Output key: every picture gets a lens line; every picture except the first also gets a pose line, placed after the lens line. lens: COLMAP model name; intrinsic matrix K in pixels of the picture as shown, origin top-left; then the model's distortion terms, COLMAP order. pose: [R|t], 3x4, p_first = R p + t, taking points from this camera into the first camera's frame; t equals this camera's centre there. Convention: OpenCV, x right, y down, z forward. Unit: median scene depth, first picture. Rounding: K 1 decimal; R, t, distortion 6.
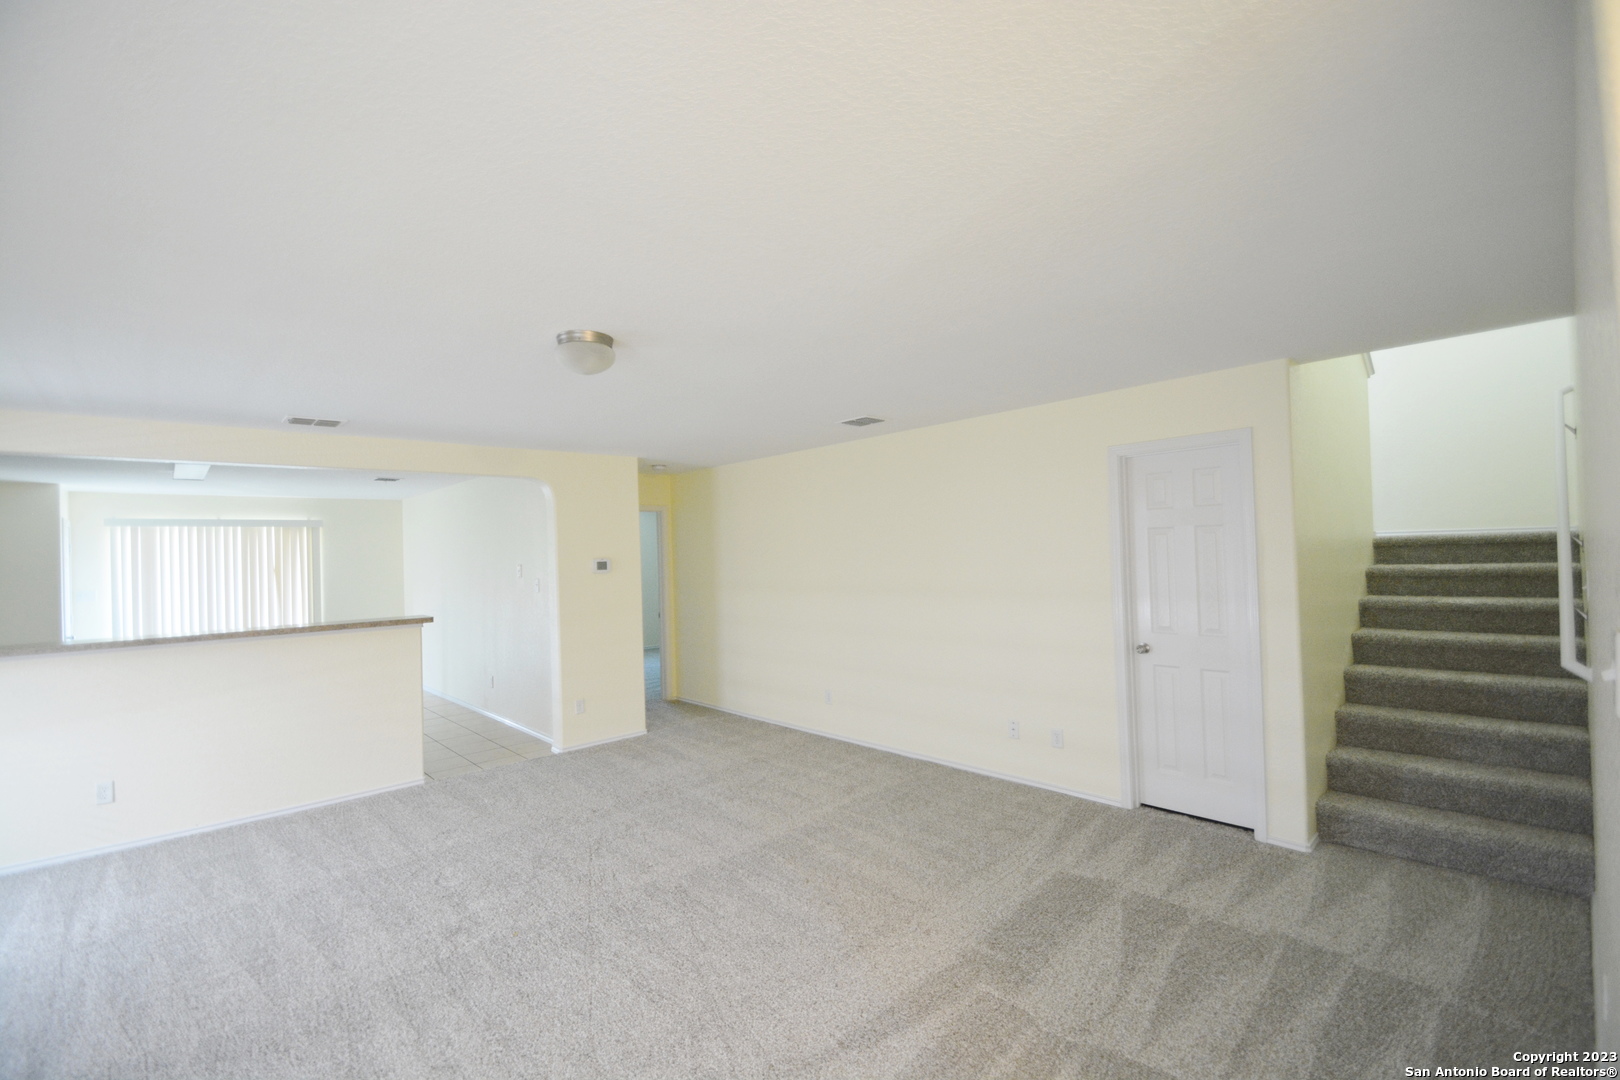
lens RADIAL K [[714.8, 0, 808.2], [0, 714.8, 534.9], [0, 0, 1]] dist [0.005001, -0.011903]
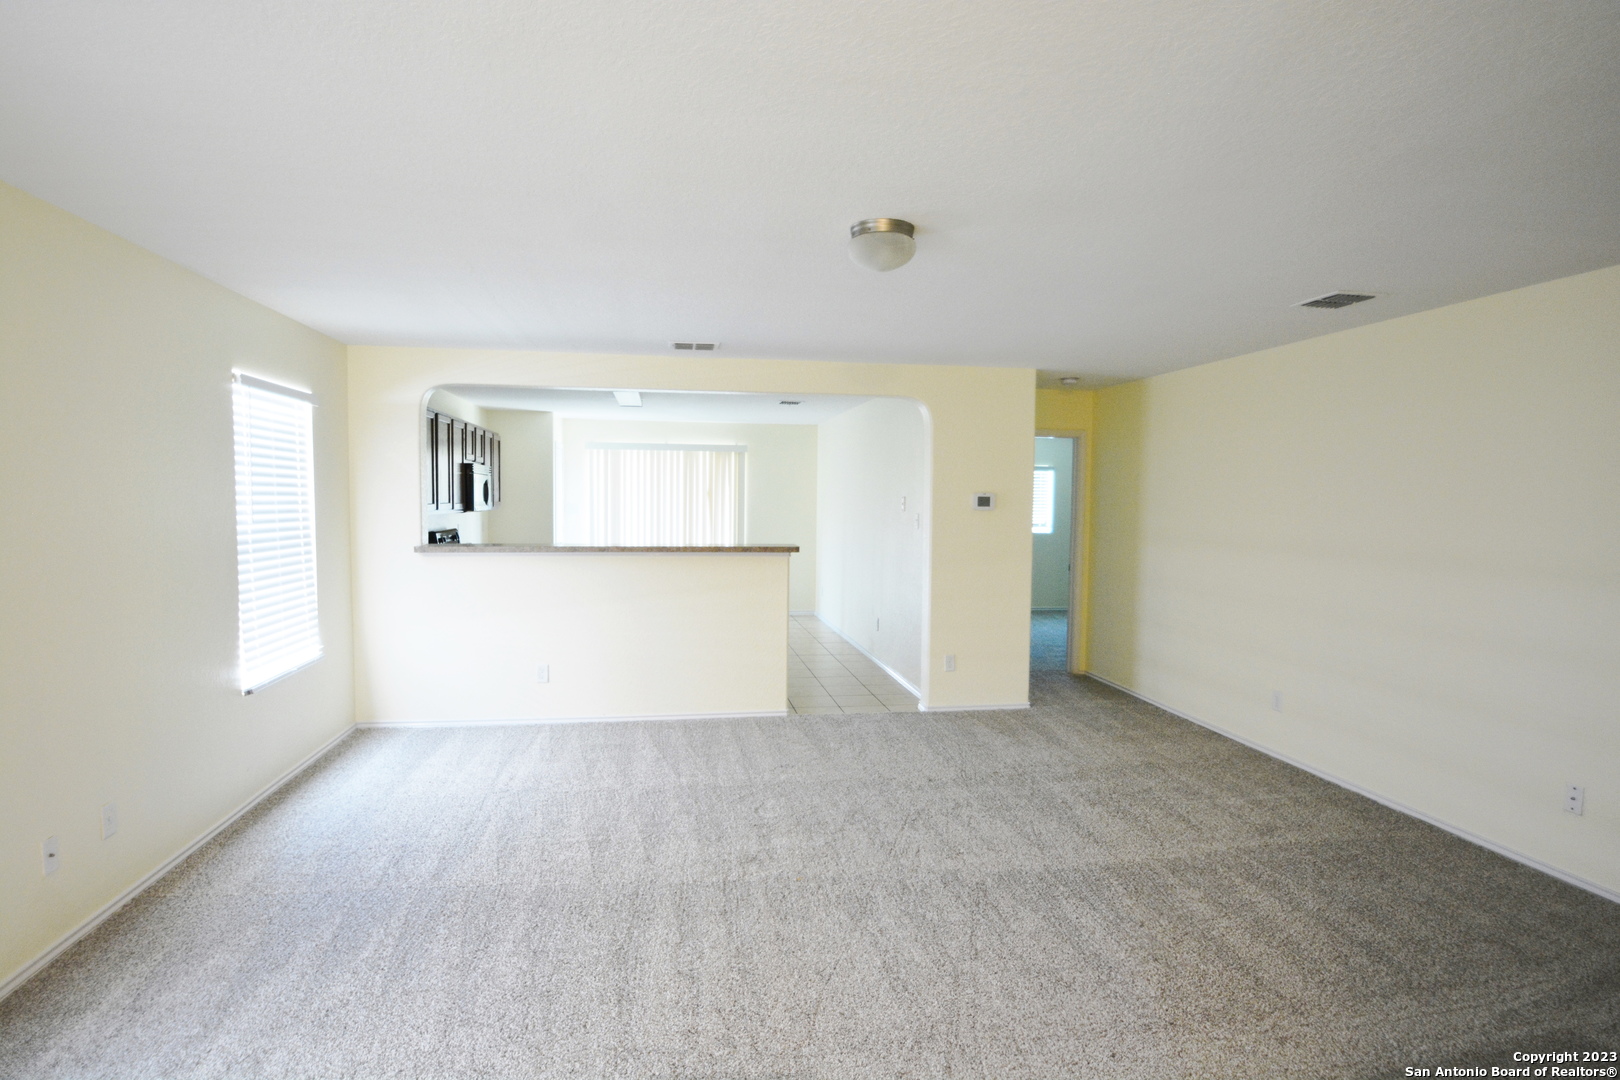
lens RADIAL K [[871.1, 0, 787.5], [0, 871.1, 540.2], [0, 0, 1]] dist [-0.001846, -0.020145]
pose [[0.826641, 0.068563, -0.558537, 0.164294], [-0.022204, 0.995751, 0.089371, 0.003633], [0.562292, -0.061476, 0.824651, 0.051098]]
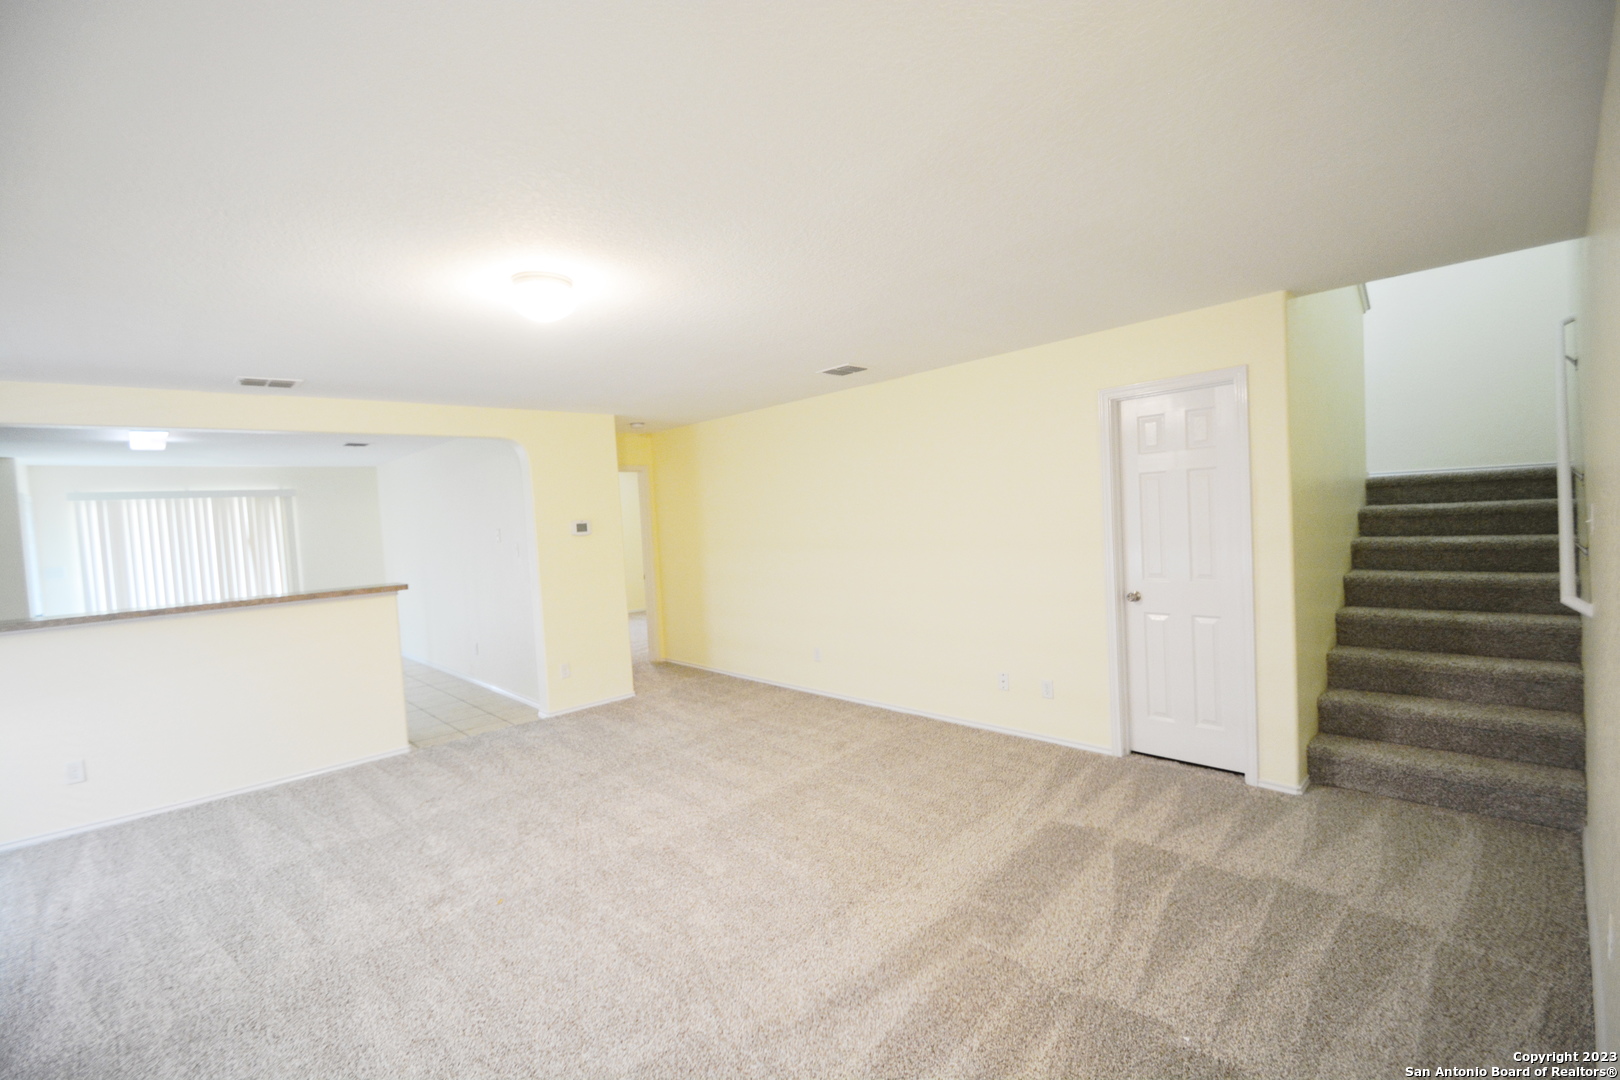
lens RADIAL K [[714.7, 0, 810.0], [0, 714.7, 540.0], [0, 0, 1]] dist [0.001178, -0.010258]
pose [[0.999535, -0.025327, 0.016998, 0.009751], [0.024198, 0.997680, 0.063627, 0.009456], [-0.018570, -0.063186, 0.997829, 0.038325]]
